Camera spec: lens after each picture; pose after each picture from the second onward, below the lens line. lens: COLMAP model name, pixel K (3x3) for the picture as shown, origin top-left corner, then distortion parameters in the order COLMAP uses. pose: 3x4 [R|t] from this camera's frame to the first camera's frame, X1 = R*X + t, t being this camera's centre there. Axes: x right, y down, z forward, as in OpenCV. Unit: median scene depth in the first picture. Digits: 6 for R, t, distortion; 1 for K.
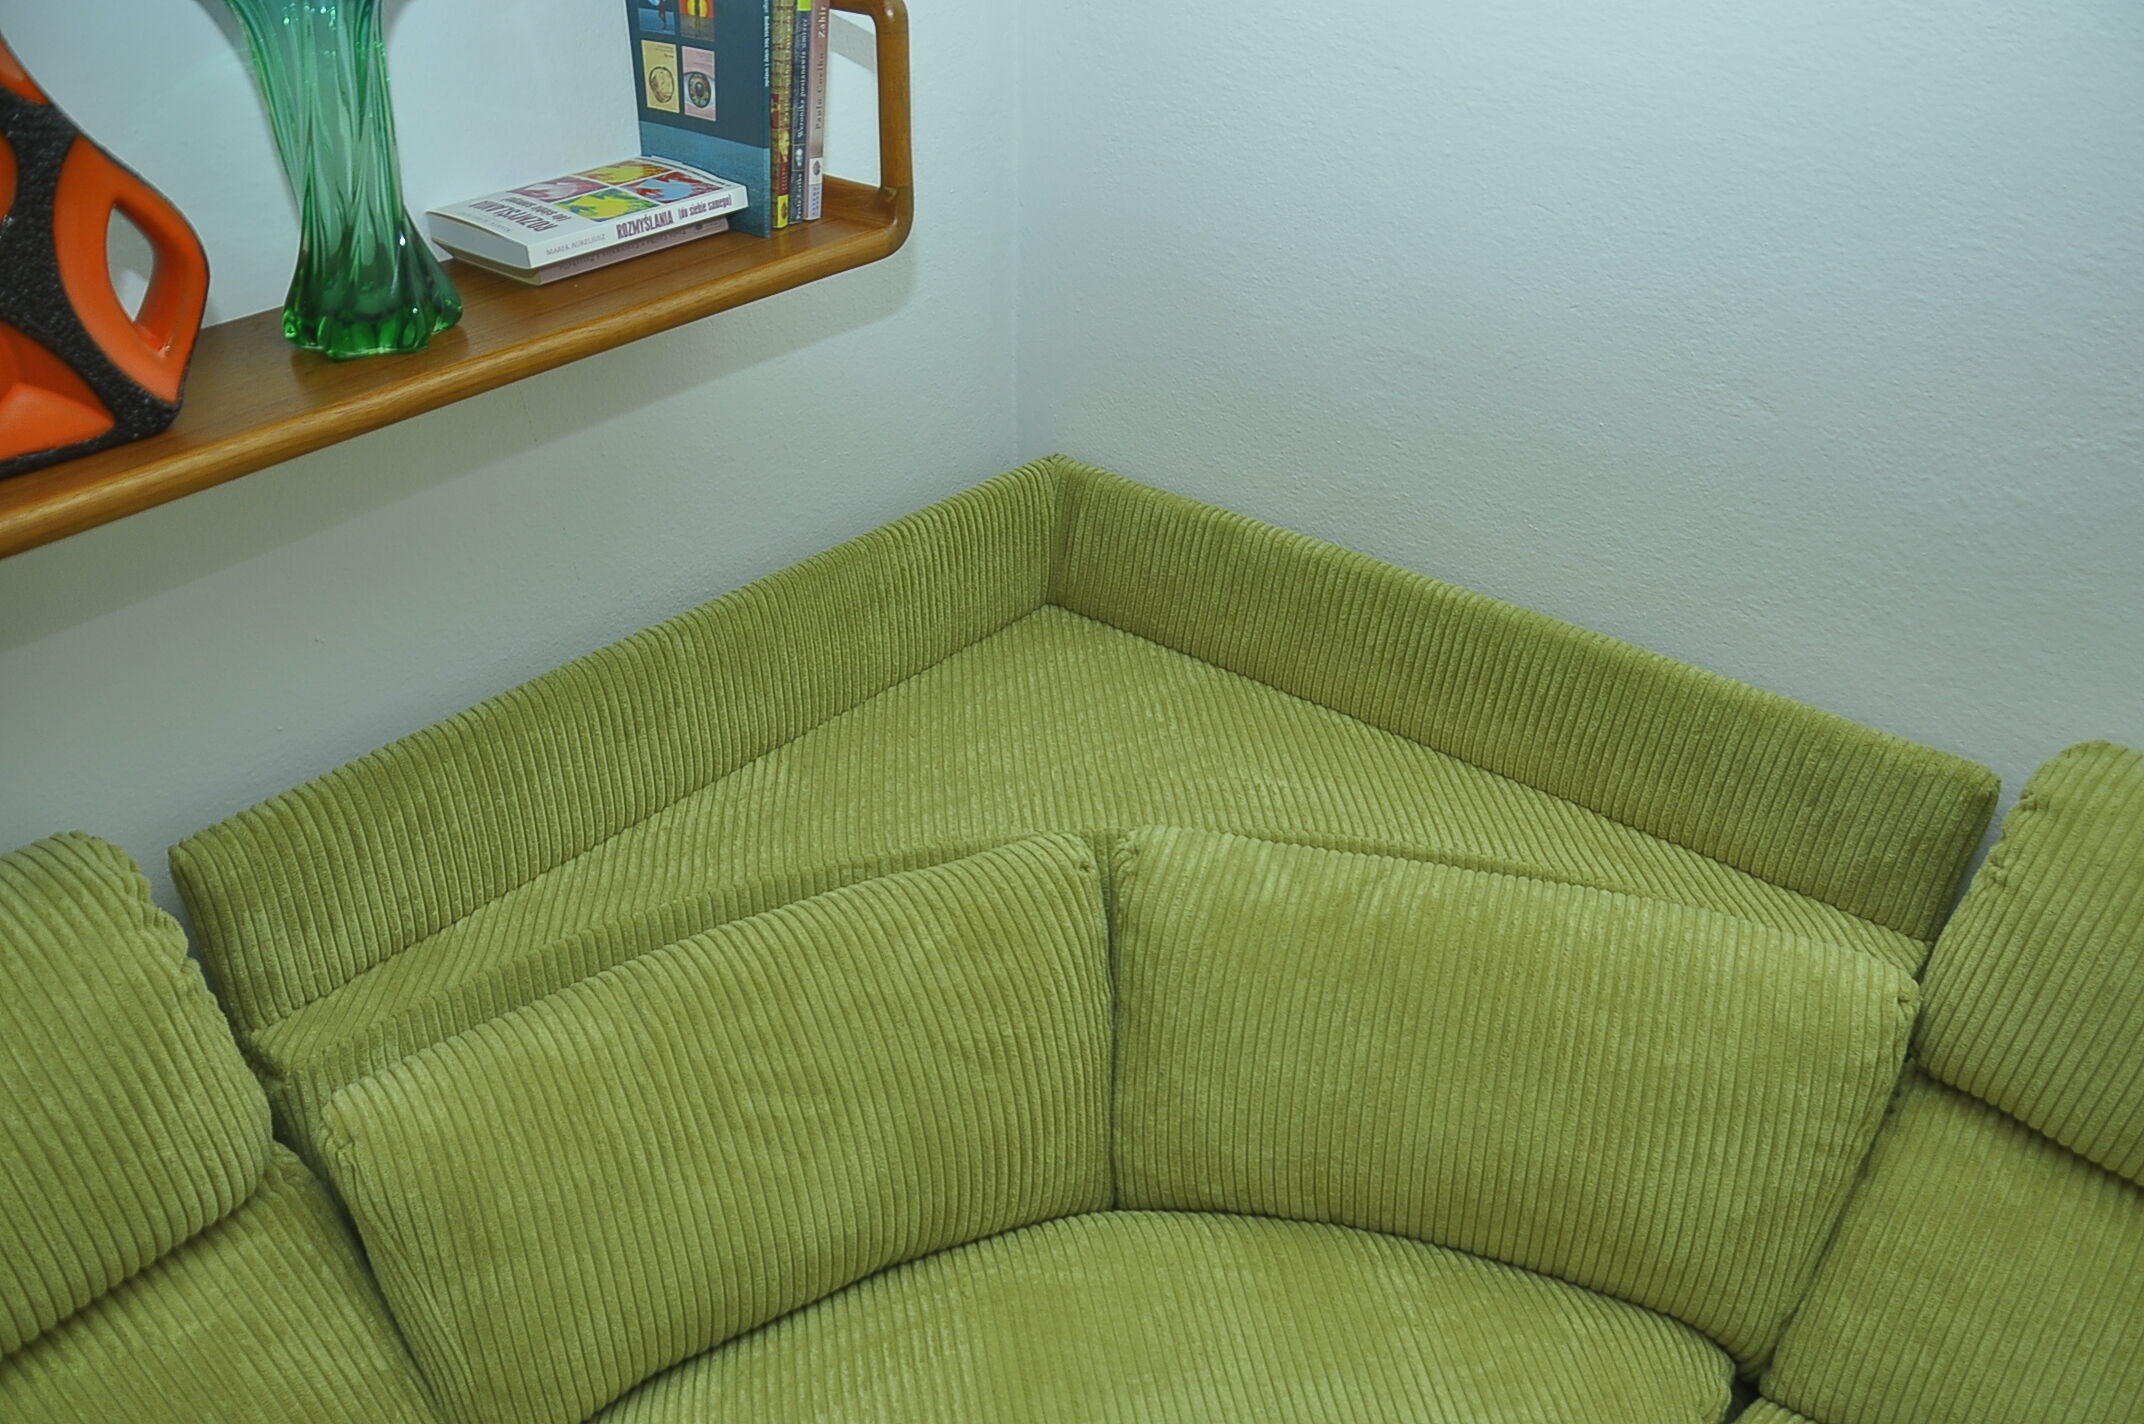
lens RADIAL K [[1680.2, 0, 1067.6], [0, 1680.2, 774.3], [0, 0, 1]] dist [-0.161320, 0.129619]
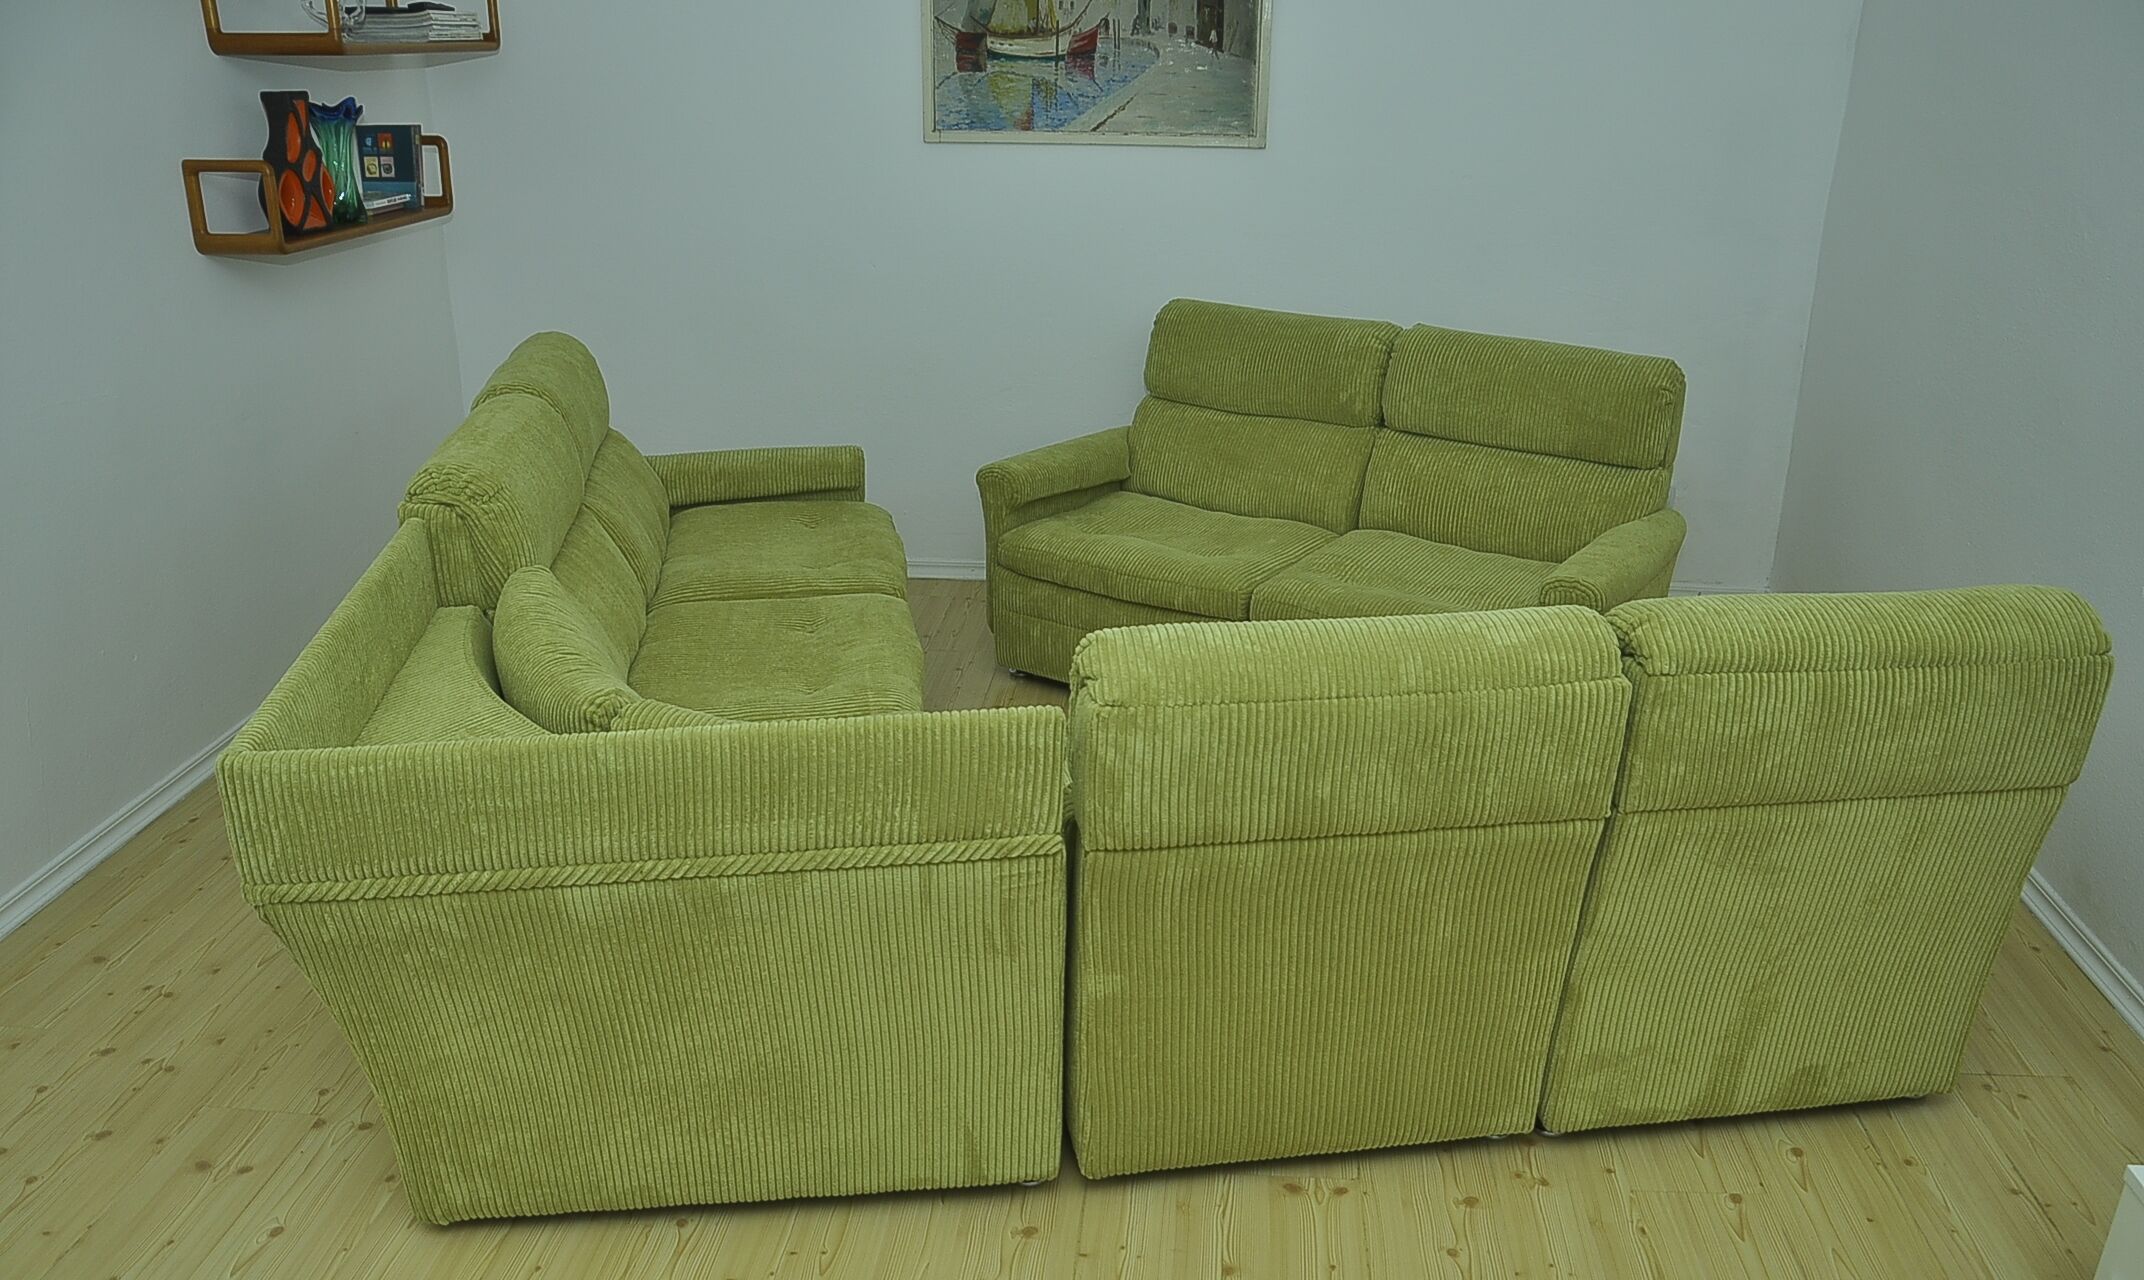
lens RADIAL K [[1678.9, 0, 1073.1], [0, 1678.9, 741.2], [0, 0, 1]] dist [-0.160078, 0.128363]
pose [[0.826185, -0.225139, 0.516459, -1.055796], [0.313489, 0.945376, -0.089376, 1.466207], [-0.468126, 0.235746, 0.851635, -2.275152]]
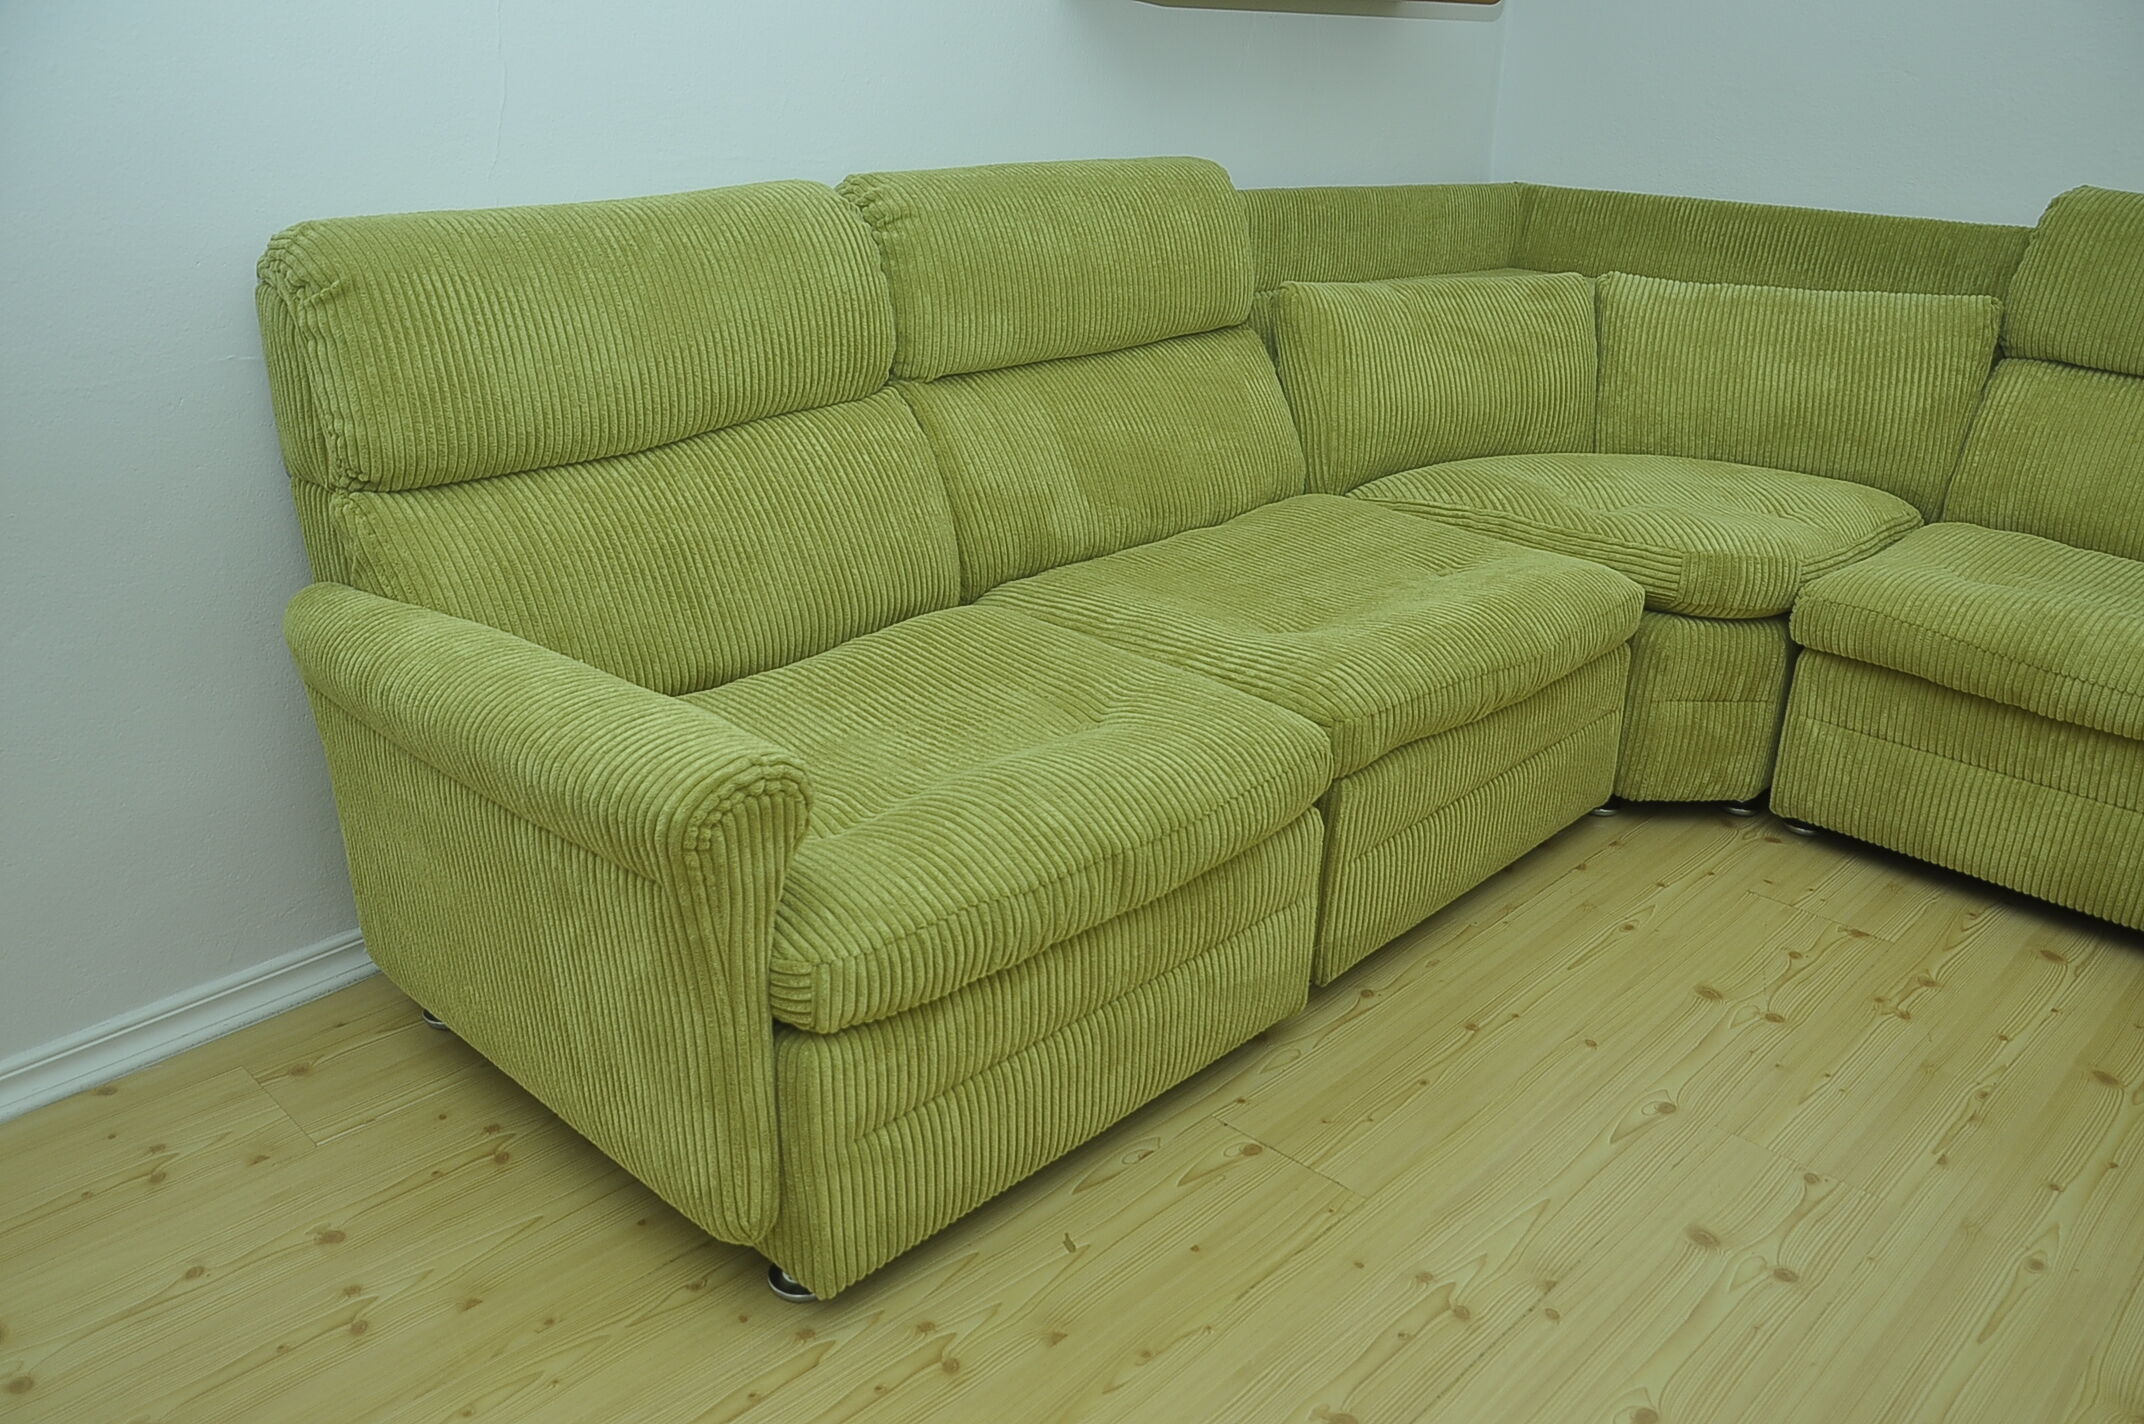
lens RADIAL K [[1680.2, 0, 1067.6], [0, 1680.2, 774.3], [0, 0, 1]] dist [-0.161320, 0.129619]
pose [[0.996136, 0.038853, -0.078766, -0.475817], [-0.051319, 0.985291, -0.162999, 1.094340], [0.071274, 0.166411, 0.983477, -0.992573]]
